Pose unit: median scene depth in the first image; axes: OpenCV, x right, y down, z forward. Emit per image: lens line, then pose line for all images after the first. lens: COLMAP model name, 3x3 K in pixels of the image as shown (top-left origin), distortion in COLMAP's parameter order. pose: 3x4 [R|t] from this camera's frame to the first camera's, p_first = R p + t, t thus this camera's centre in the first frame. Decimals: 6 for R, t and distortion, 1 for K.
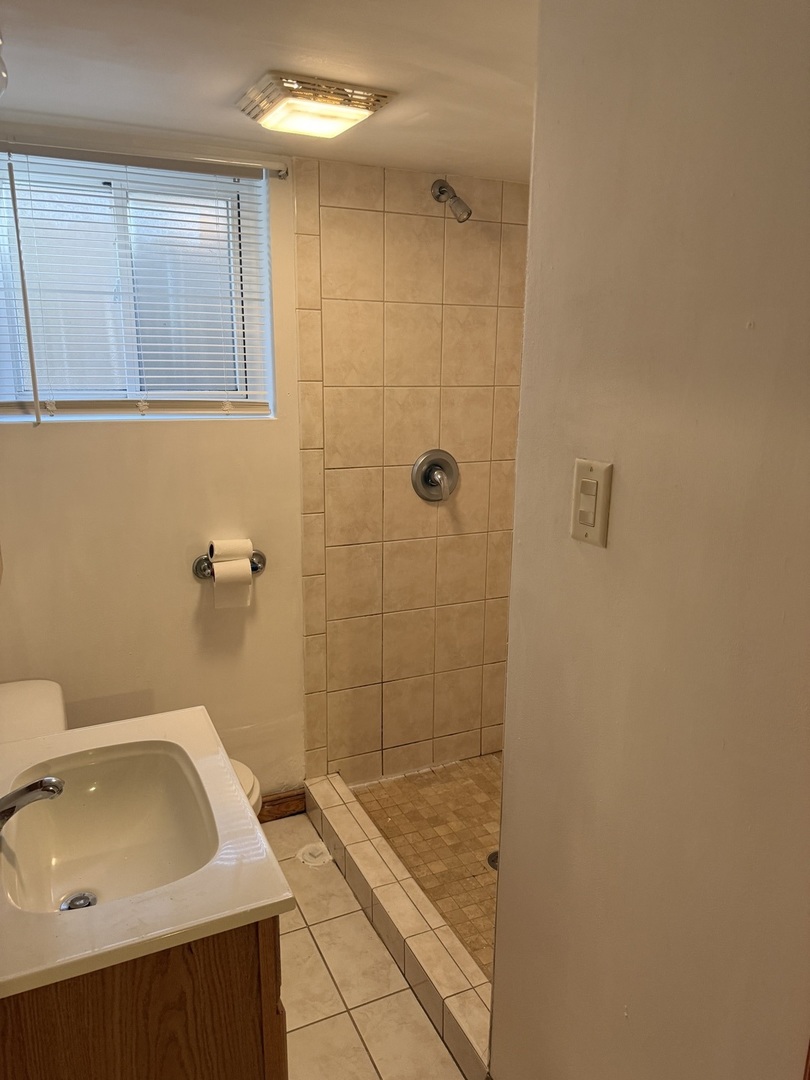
lens RADIAL K [[760.6, 0, 328.5], [0, 760.6, 536.3], [0, 0, 1]] dist [0.070661, -0.095810]
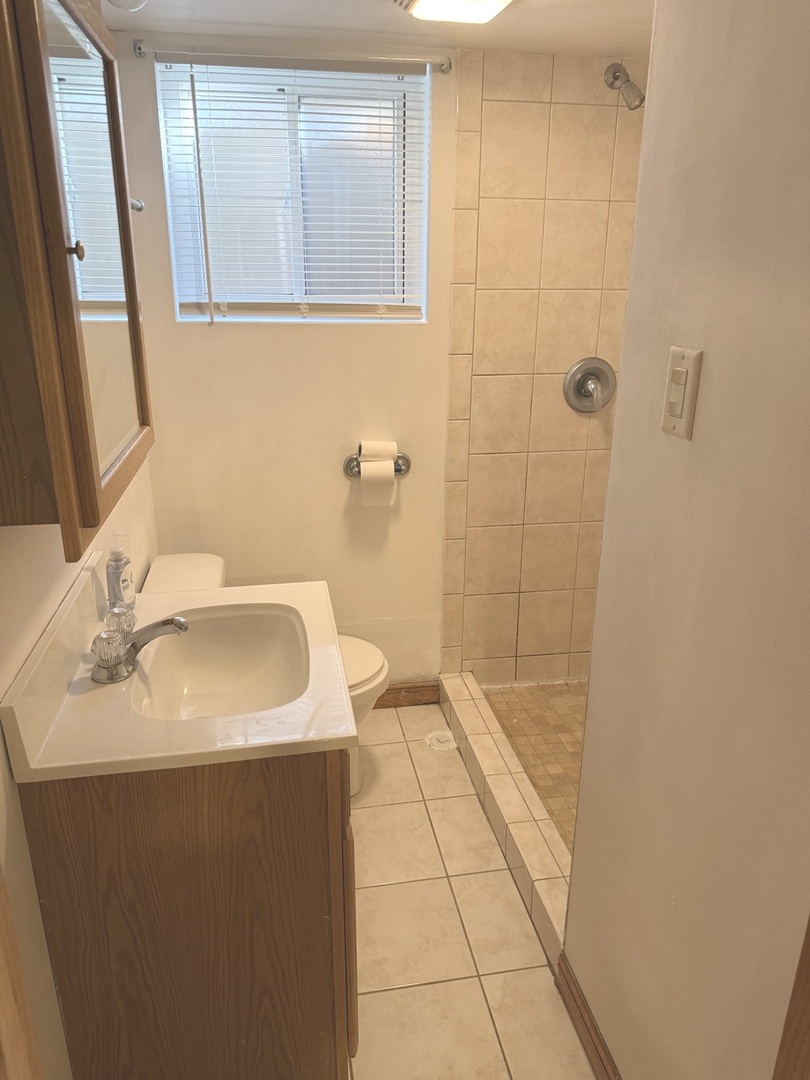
lens RADIAL K [[760.6, 0, 386.1], [0, 760.6, 558.1], [0, 0, 1]] dist [0.070661, -0.095810]
pose [[0.964790, 0.087021, -0.248210, 0.162793], [-0.062890, 0.992633, 0.103561, 0.057624], [0.255393, -0.084305, 0.963155, -0.030827]]
